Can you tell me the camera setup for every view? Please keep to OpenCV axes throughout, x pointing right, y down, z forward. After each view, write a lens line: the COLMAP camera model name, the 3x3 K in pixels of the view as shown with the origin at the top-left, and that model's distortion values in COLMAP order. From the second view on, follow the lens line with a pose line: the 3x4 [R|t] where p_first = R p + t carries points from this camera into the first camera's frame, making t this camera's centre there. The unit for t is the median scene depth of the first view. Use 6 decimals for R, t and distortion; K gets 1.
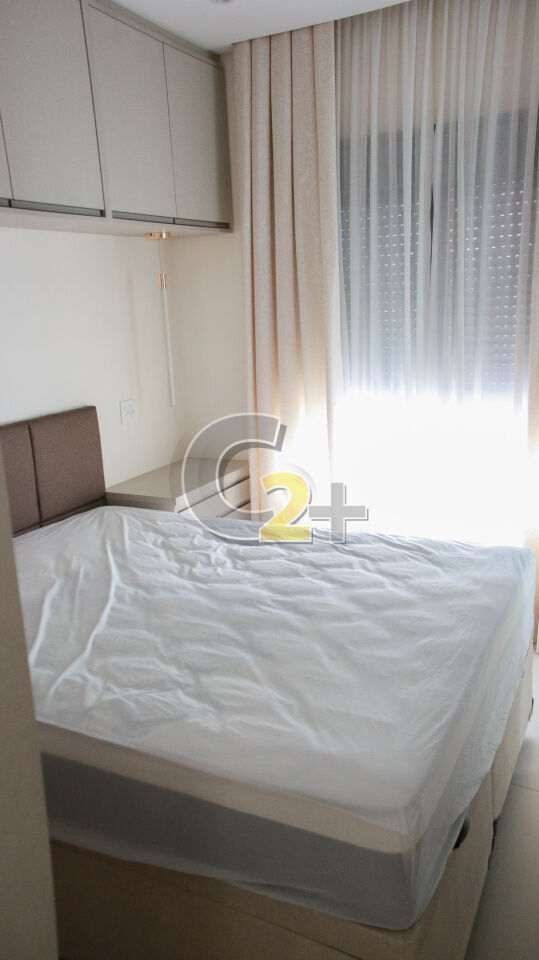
lens RADIAL K [[786.6, 0, 262.4], [0, 786.6, 479.7], [0, 0, 1]] dist [0.063509, 0.099945]
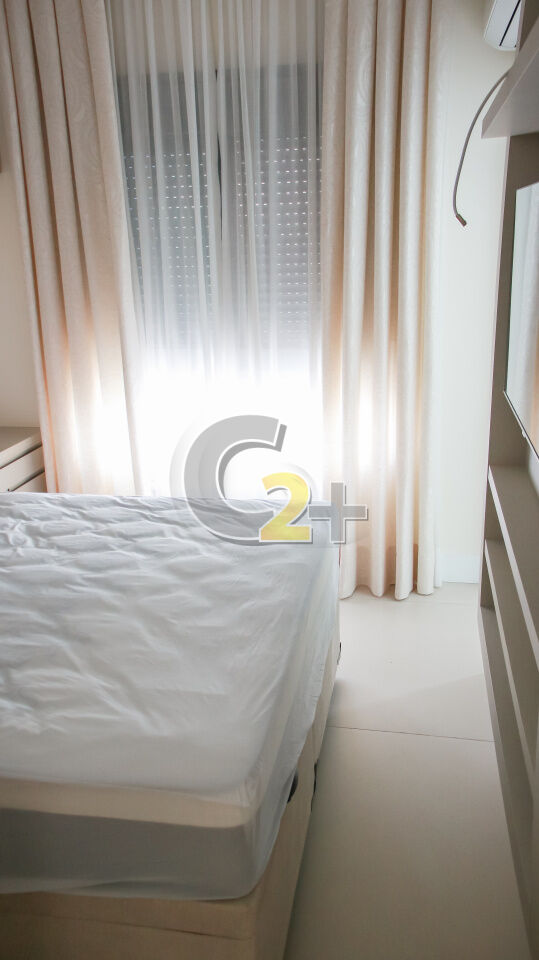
lens RADIAL K [[786.6, 0, 271.7], [0, 786.6, 482.6], [0, 0, 1]] dist [0.063509, 0.099945]
pose [[0.960225, -0.065950, 0.271328, -0.017329], [0.049285, 0.996482, 0.067789, -0.012277], [-0.274844, -0.051720, 0.960097, 0.032174]]
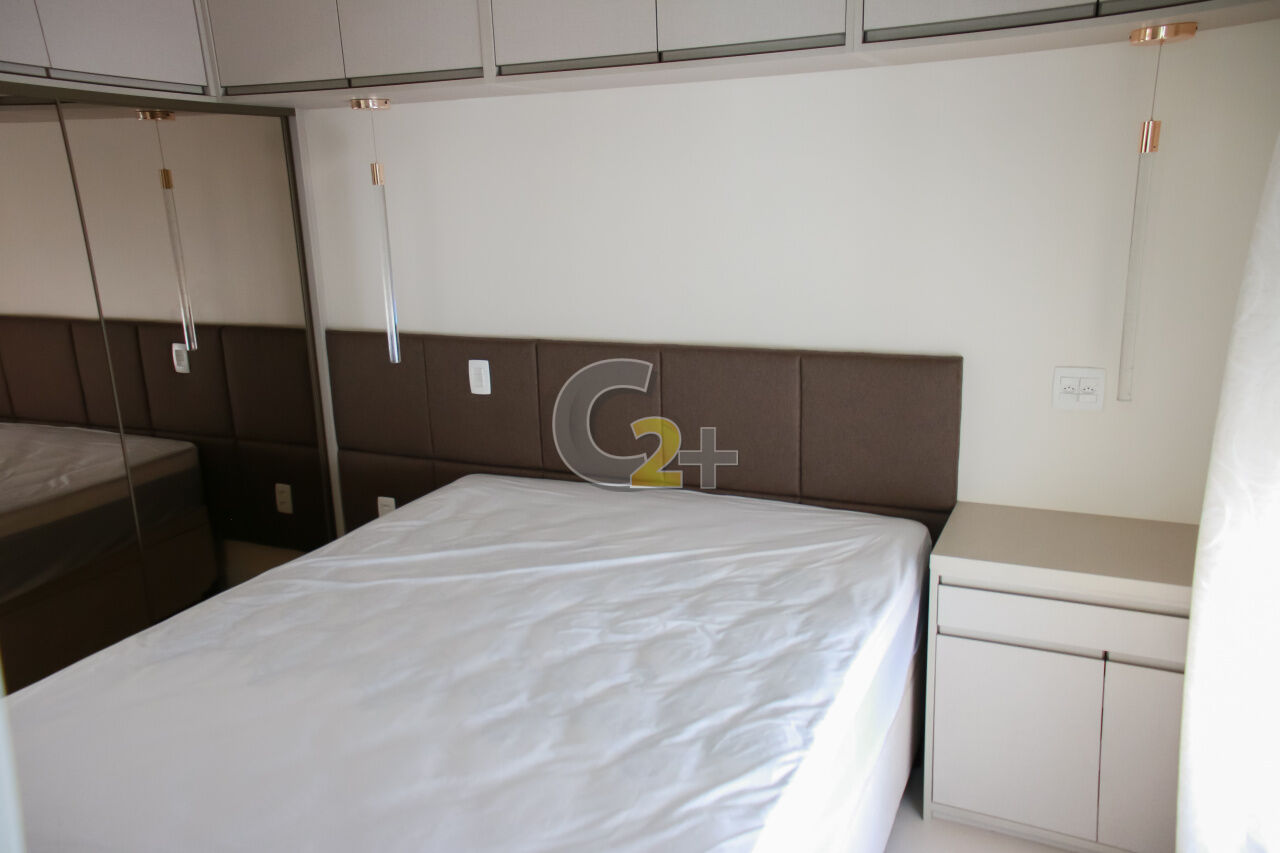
lens RADIAL K [[1012.0, 0, 640.2], [0, 1012.0, 426.2], [0, 0, 1]] dist [0.001607, 0.000497]
pose [[0.021233, 0.283136, -0.958845, 0.658912], [-0.198383, 0.941184, 0.273528, -0.262309], [0.979895, 0.184411, 0.076154, 0.926925]]
